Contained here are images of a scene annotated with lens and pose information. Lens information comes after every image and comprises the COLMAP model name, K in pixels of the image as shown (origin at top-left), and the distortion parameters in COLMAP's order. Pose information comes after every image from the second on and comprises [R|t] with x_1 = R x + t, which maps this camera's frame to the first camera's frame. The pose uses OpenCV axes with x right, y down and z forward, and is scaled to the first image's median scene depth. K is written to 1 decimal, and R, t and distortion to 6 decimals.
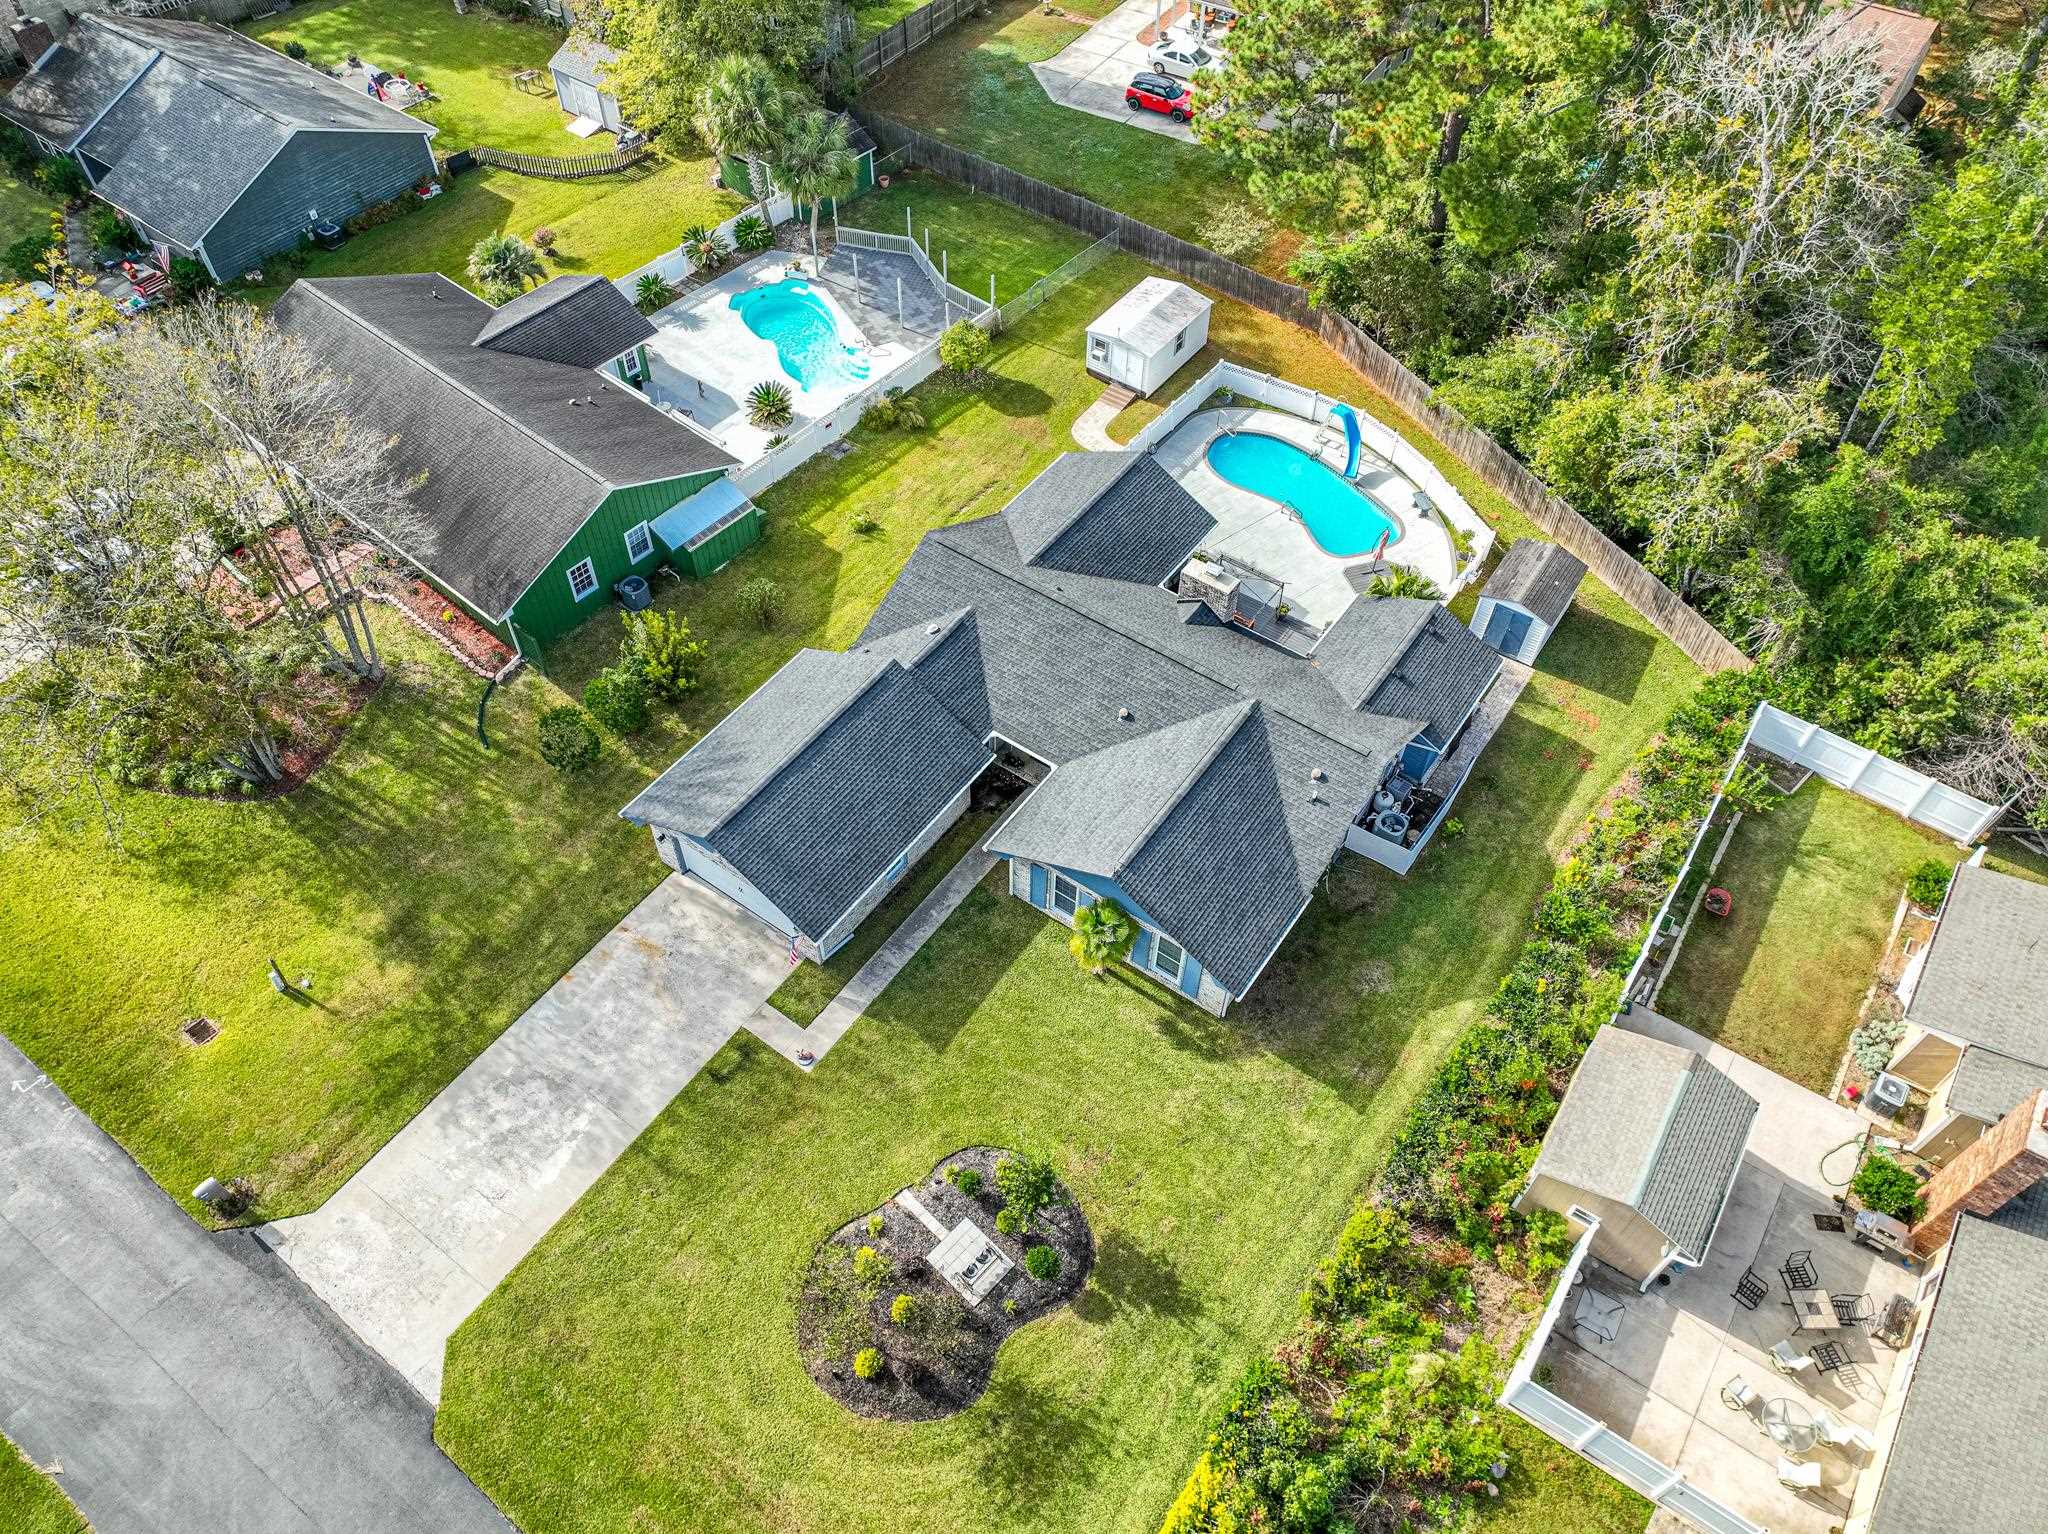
lens RADIAL K [[1437.3, 0, 1024.0], [0, 1437.3, 767.0], [0, 0, 1]] dist [0.002416, 0.010609]
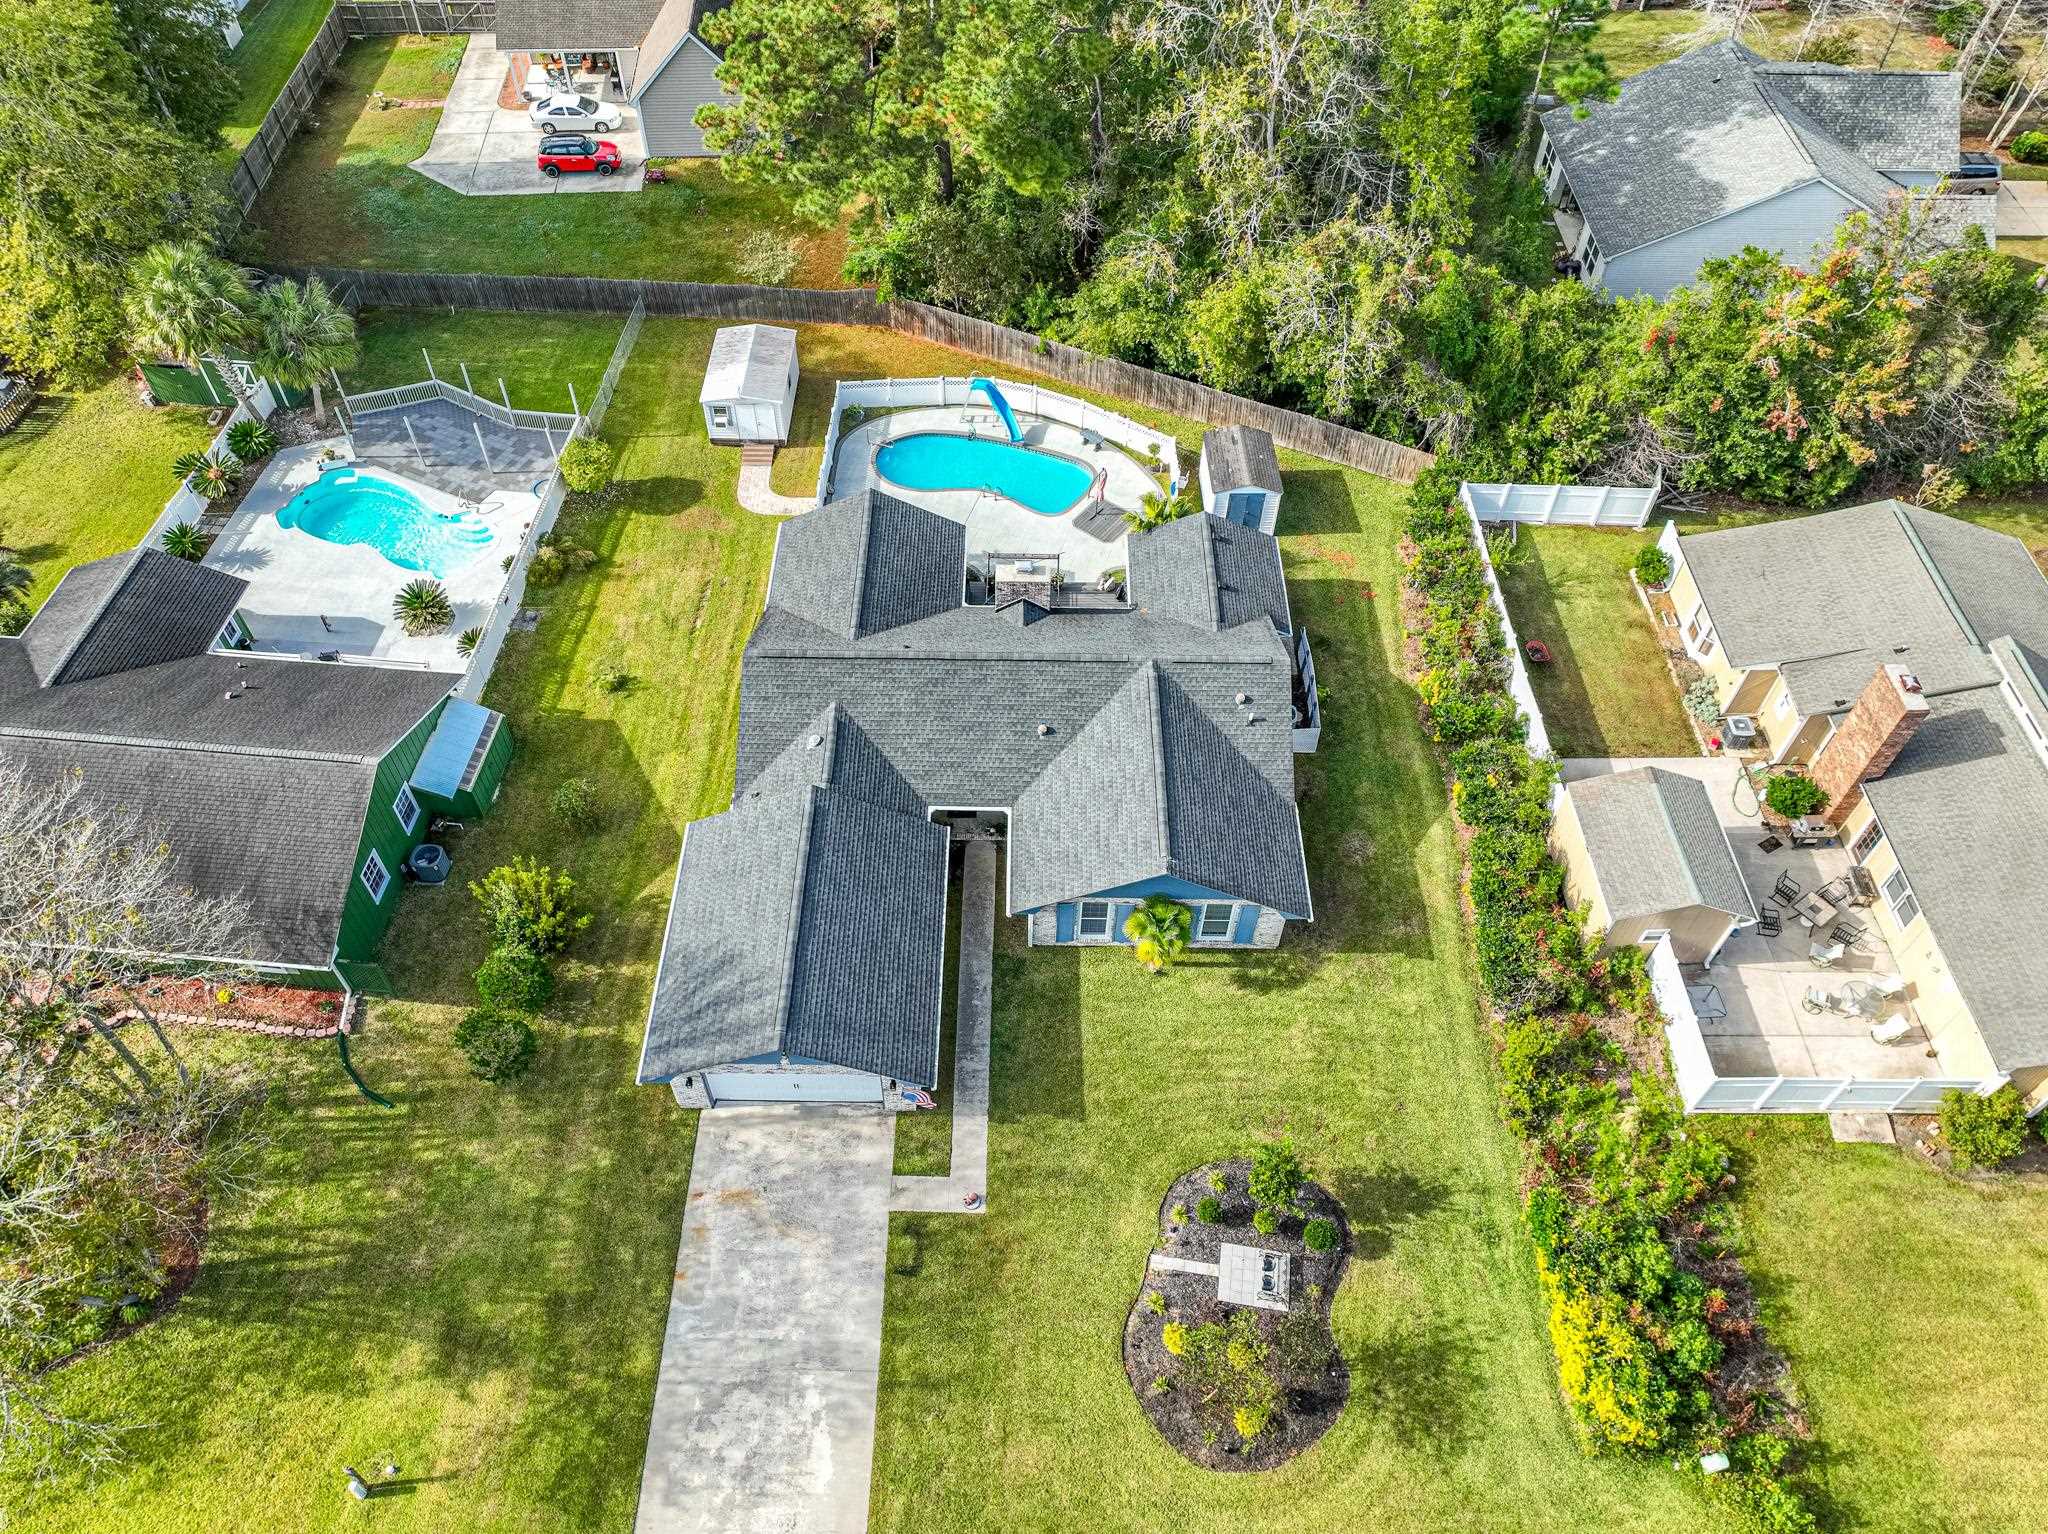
lens RADIAL K [[1437.3, 0, 1024.0], [0, 1437.3, 767.0], [0, 0, 1]] dist [0.002416, 0.010609]
pose [[0.819523, -0.443866, 0.362444, -0.298030], [0.442092, 0.892142, 0.092944, -0.107314], [-0.364606, 0.084064, 0.927359, 0.084037]]
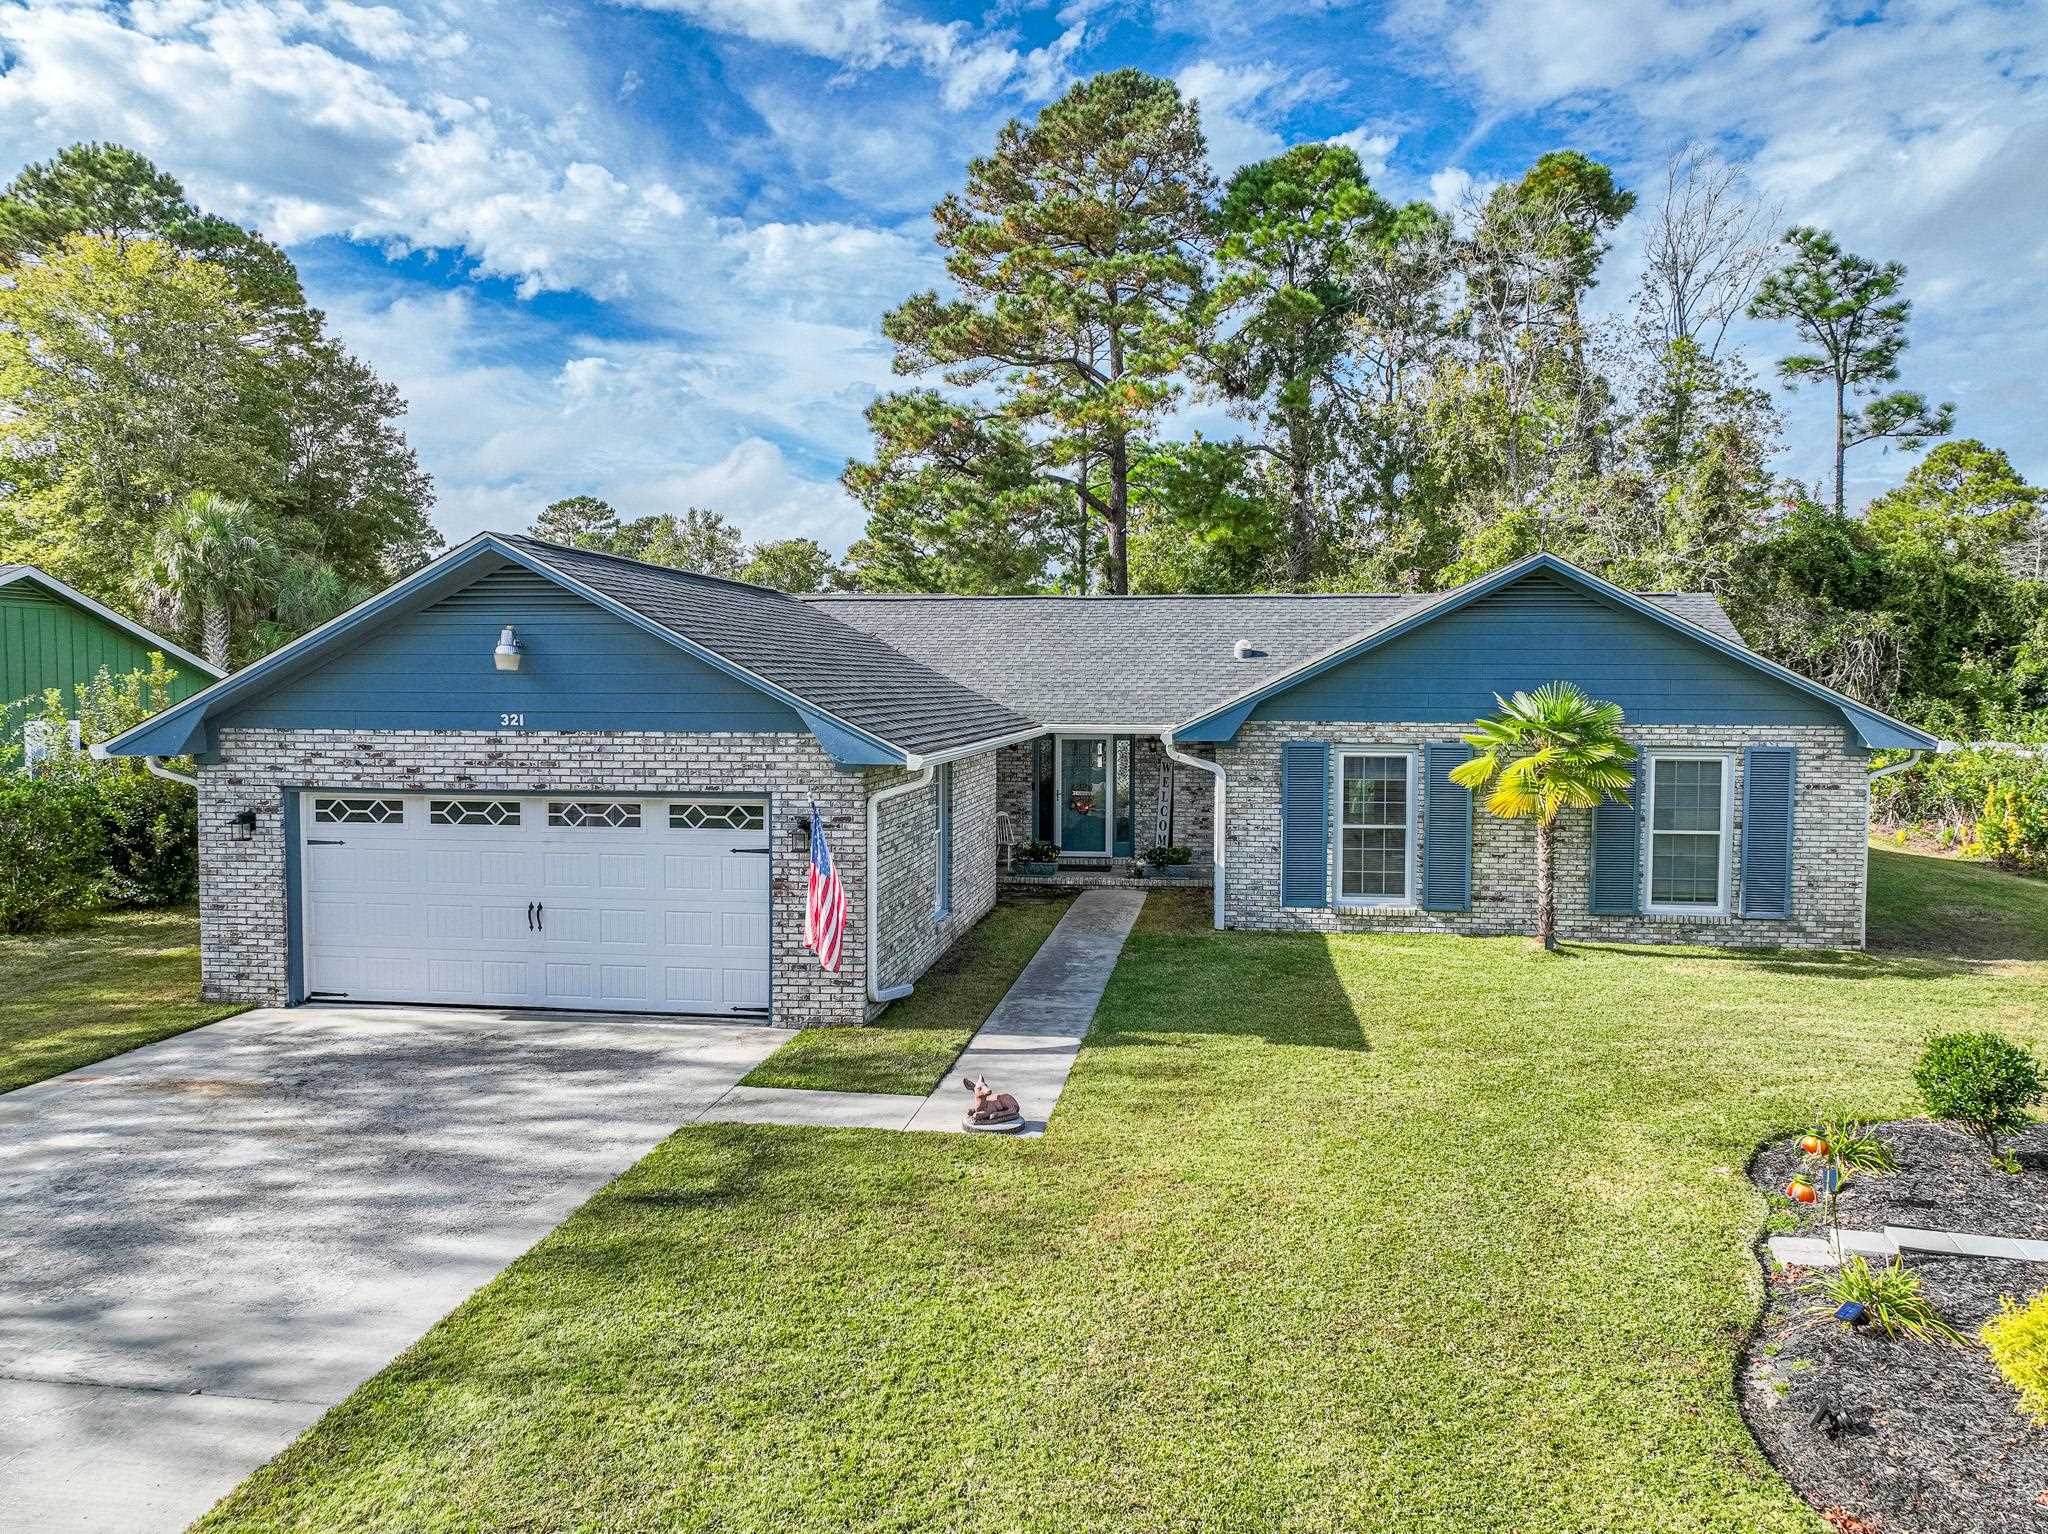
lens RADIAL K [[1456.4, 0, 1024.0], [0, 1456.4, 767.0], [0, 0, 1]] dist [-0.002916, 0.018296]
pose [[0.889274, -0.034893, 0.456042, -0.230130], [0.359879, 0.668745, -0.650590, 0.289142], [-0.282274, 0.742673, 0.607255, 0.703242]]
